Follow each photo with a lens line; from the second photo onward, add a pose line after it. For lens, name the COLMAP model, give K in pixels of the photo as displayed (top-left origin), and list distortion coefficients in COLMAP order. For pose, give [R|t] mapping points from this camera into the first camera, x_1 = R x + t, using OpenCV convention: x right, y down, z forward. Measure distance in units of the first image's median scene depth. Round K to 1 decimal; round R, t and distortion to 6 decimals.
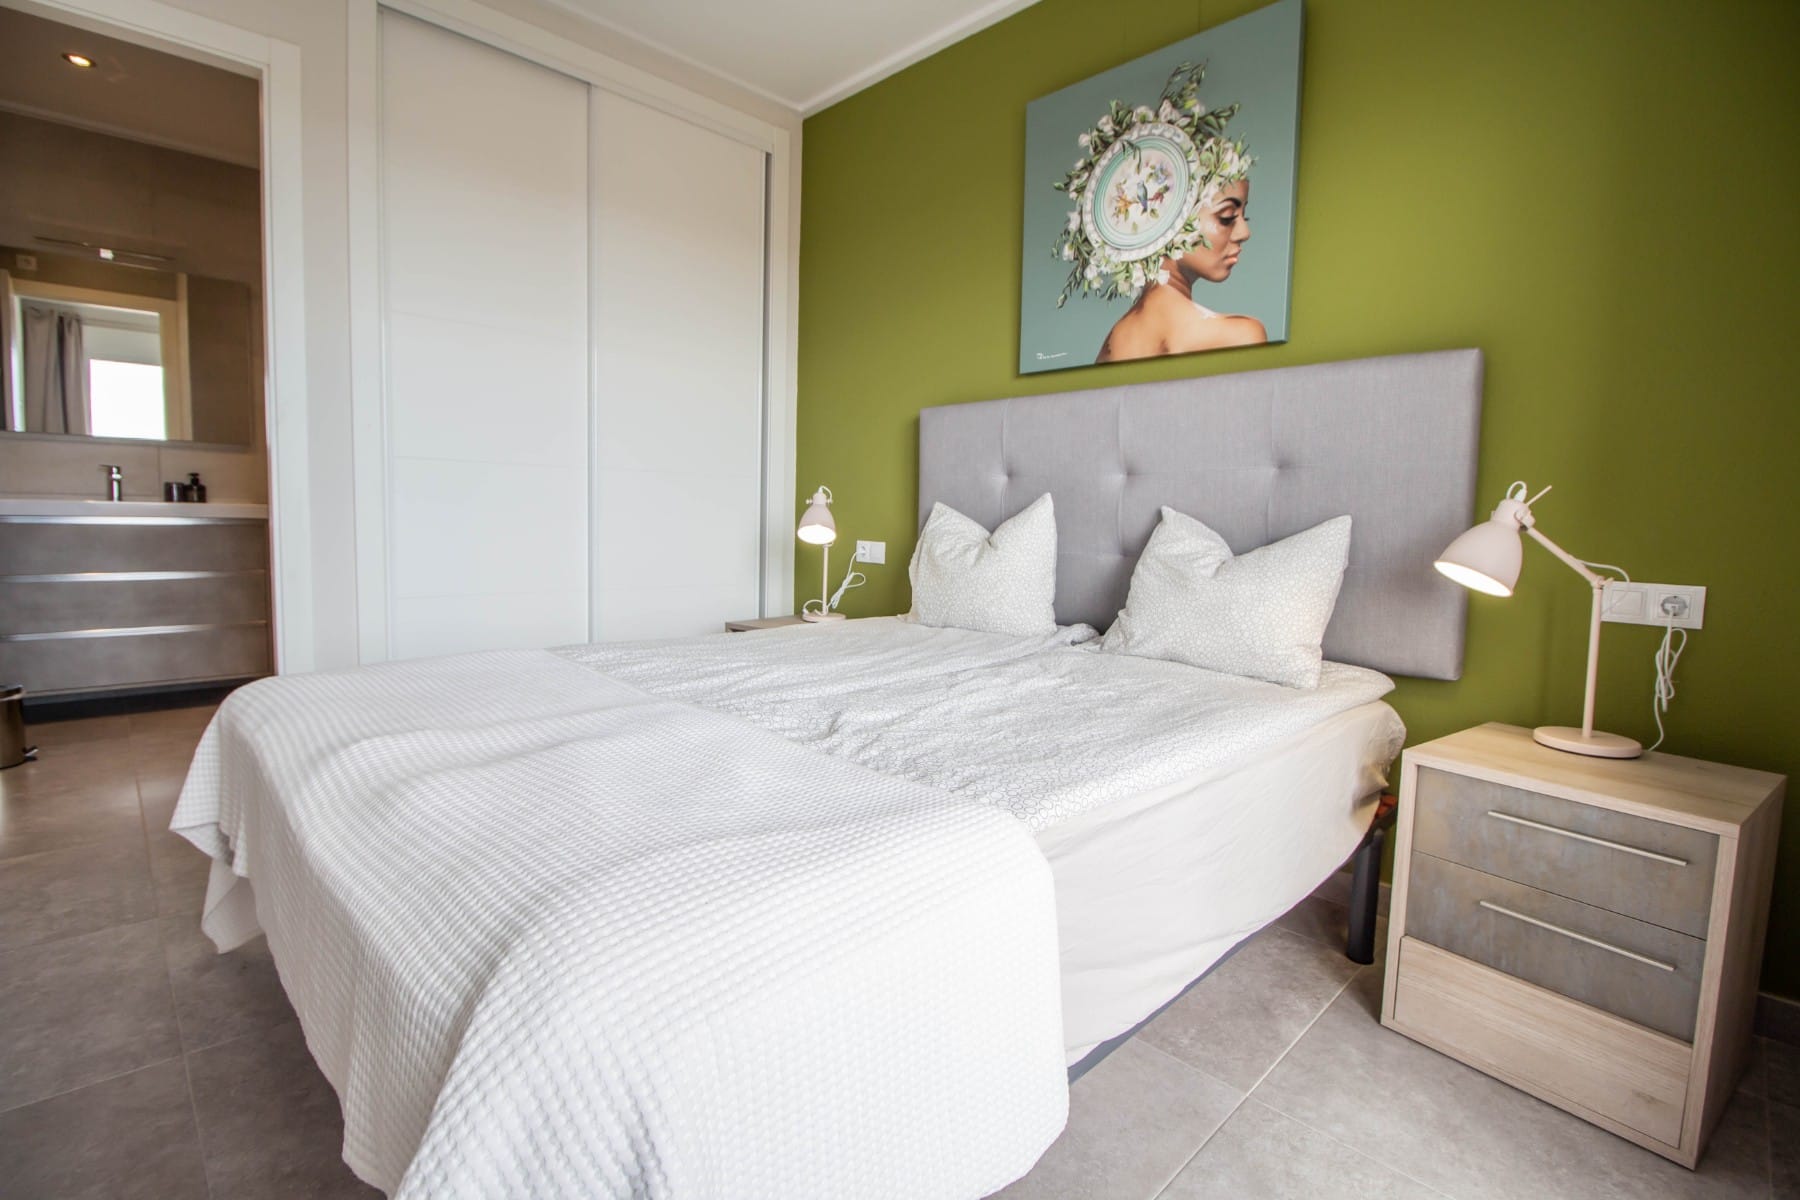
lens RADIAL K [[832.3, 0, 896.9], [0, 832.3, 582.8], [0, 0, 1]] dist [-0.001883, -0.010622]
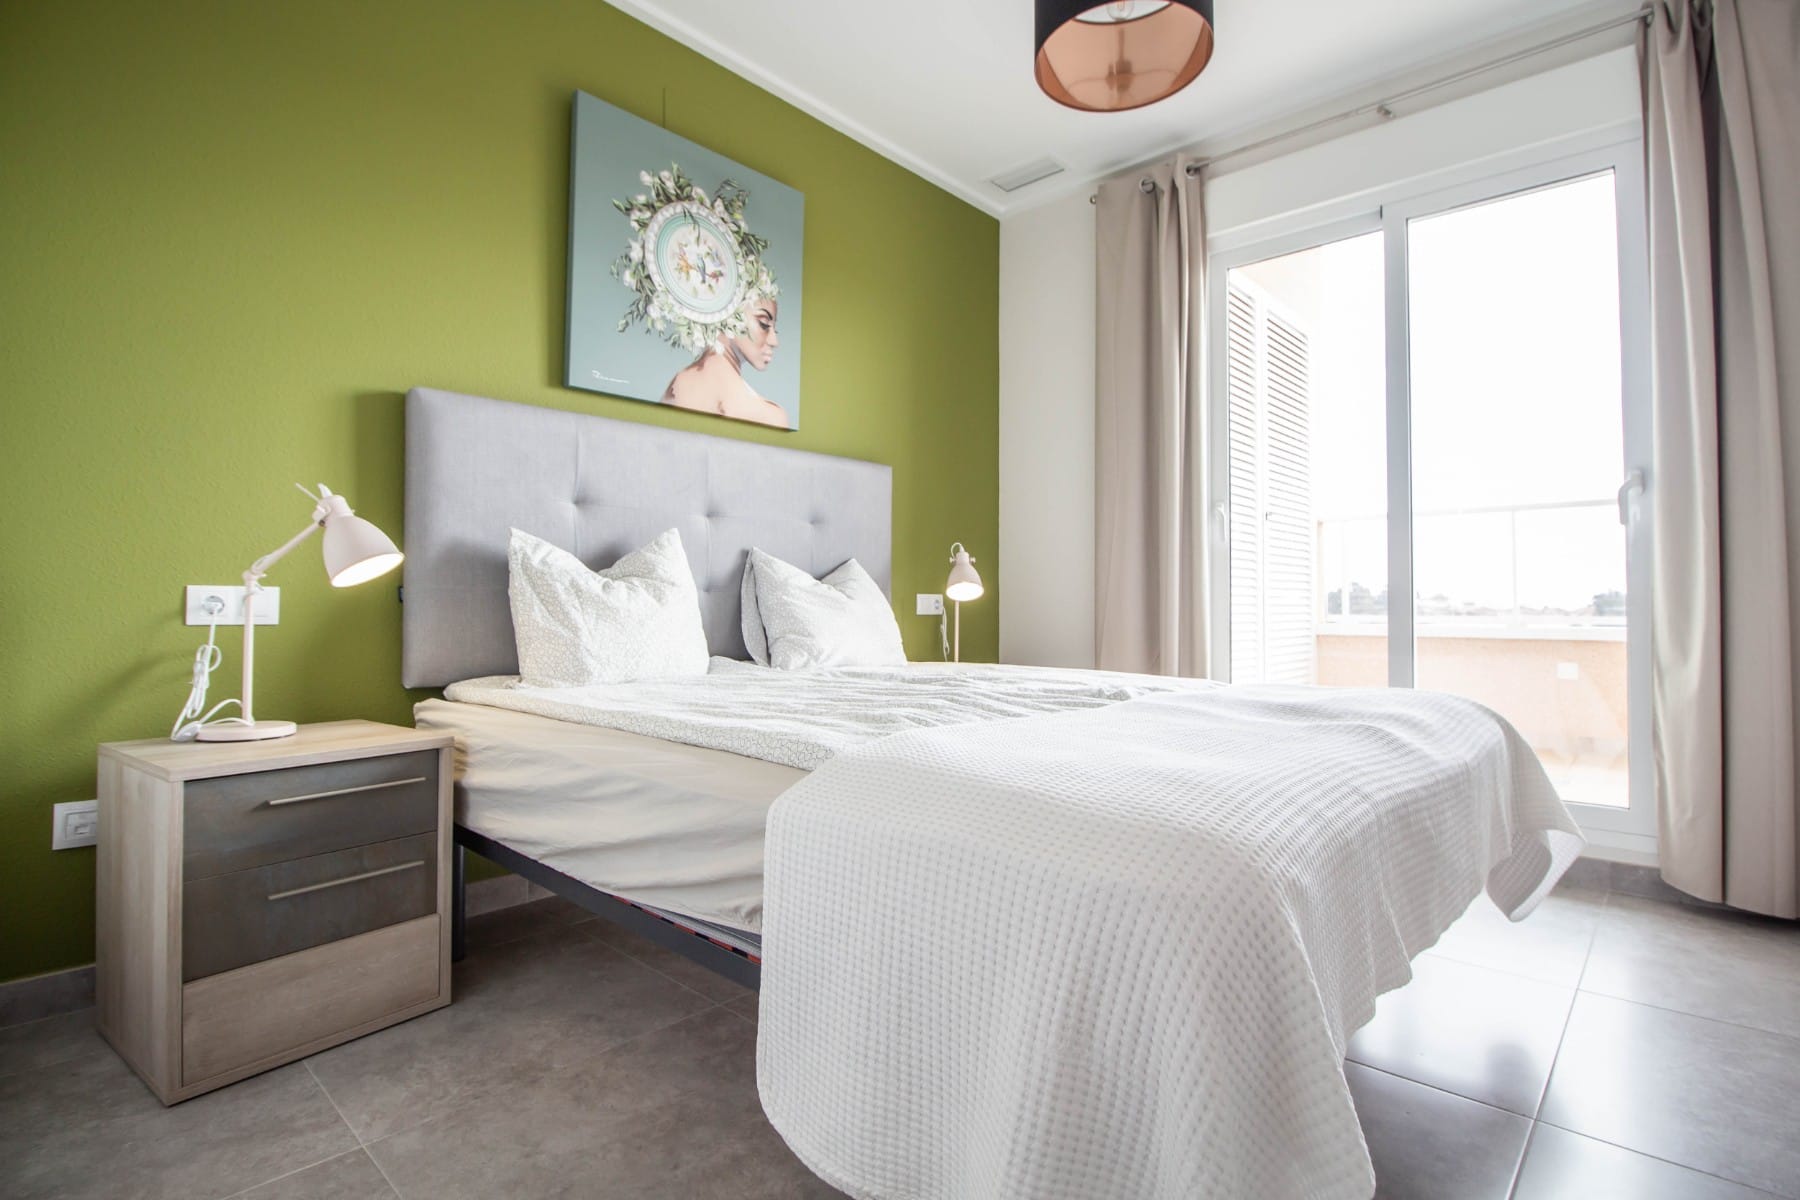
lens RADIAL K [[846.6, 0, 905.3], [0, 846.6, 574.5], [0, 0, 1]] dist [0.004603, -0.011659]
pose [[-0.046450, 0.006614, 0.998899, -0.838759], [0.072413, 0.997369, -0.003237, -0.032295], [-0.996293, 0.072183, -0.046807, 0.803235]]
